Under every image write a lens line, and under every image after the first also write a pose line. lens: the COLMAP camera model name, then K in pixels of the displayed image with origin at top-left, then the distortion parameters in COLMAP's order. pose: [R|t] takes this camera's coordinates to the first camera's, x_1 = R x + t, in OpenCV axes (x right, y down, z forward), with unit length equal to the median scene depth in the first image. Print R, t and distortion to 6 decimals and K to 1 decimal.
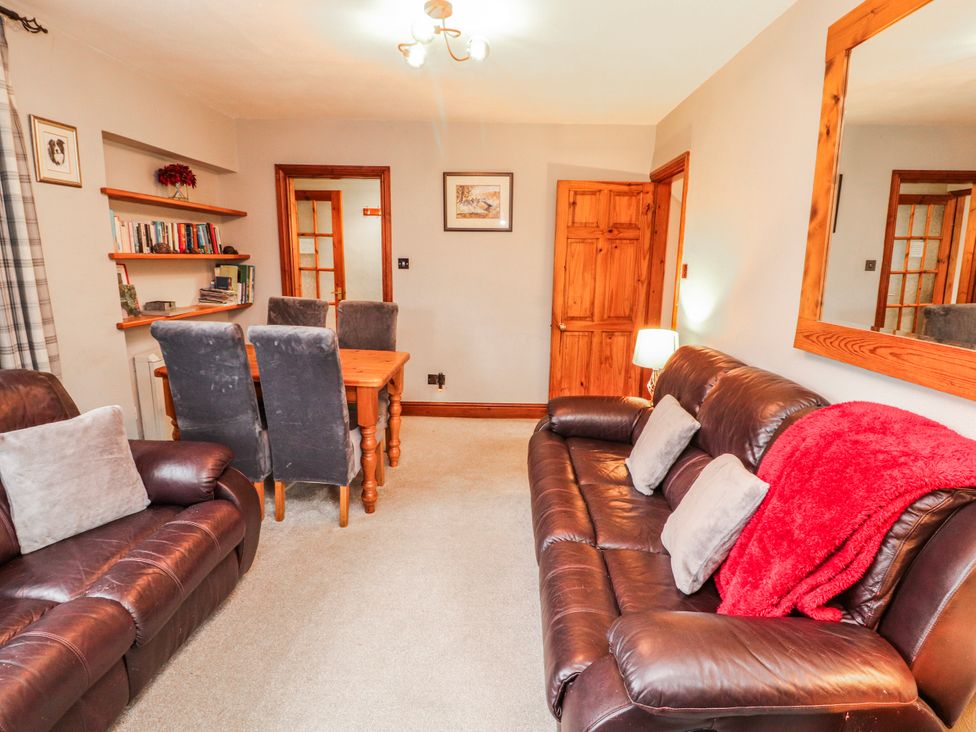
lens RADIAL K [[507.4, 0, 492.9], [0, 507.4, 358.7], [0, 0, 1]] dist [0.002132, -0.013385]
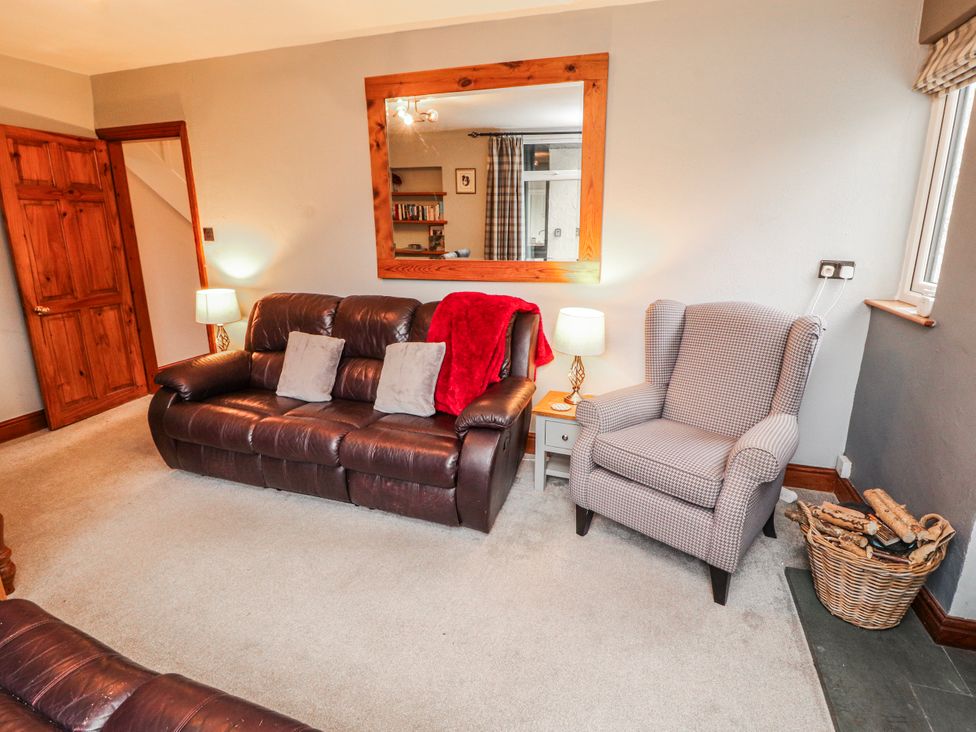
lens RADIAL K [[507.4, 0, 491.8], [0, 507.4, 359.4], [0, 0, 1]] dist [0.002132, -0.013385]
pose [[0.294360, -0.254061, 0.921306, -0.421708], [0.188898, 0.960466, 0.204506, -0.016839], [-0.936840, 0.113834, 0.330714, 0.075237]]
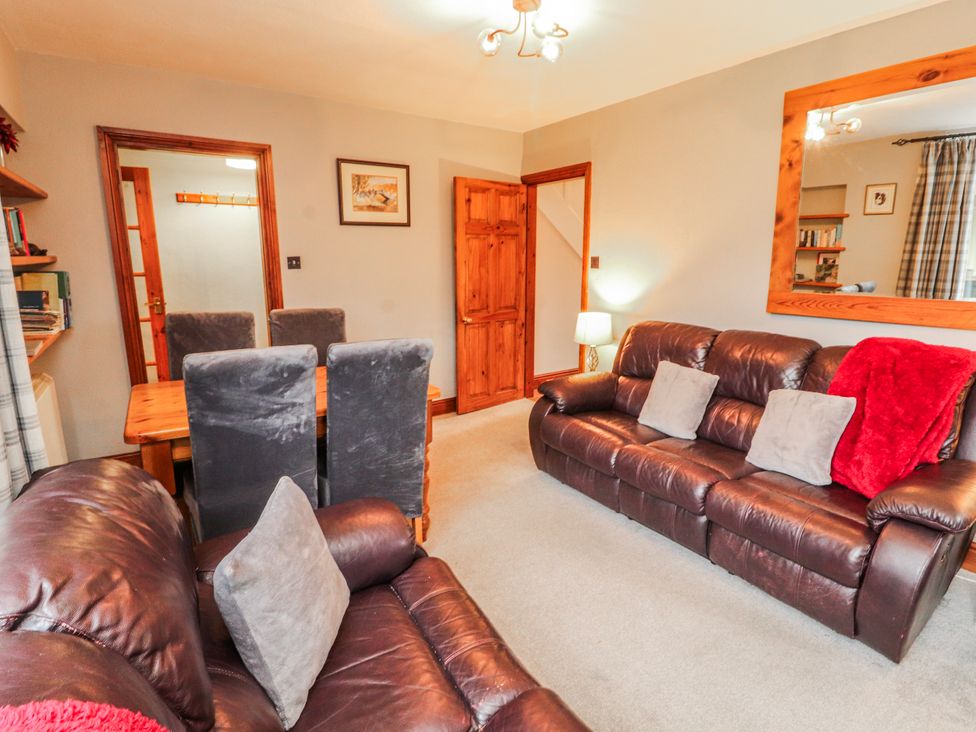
lens RADIAL K [[507.4, 0, 495.8], [0, 507.4, 358.5], [0, 0, 1]] dist [0.002132, -0.013385]
pose [[0.809613, -0.133492, 0.571583, -0.424511], [0.128478, 0.990484, 0.049343, -0.030165], [-0.572731, 0.033487, 0.819059, 0.130944]]
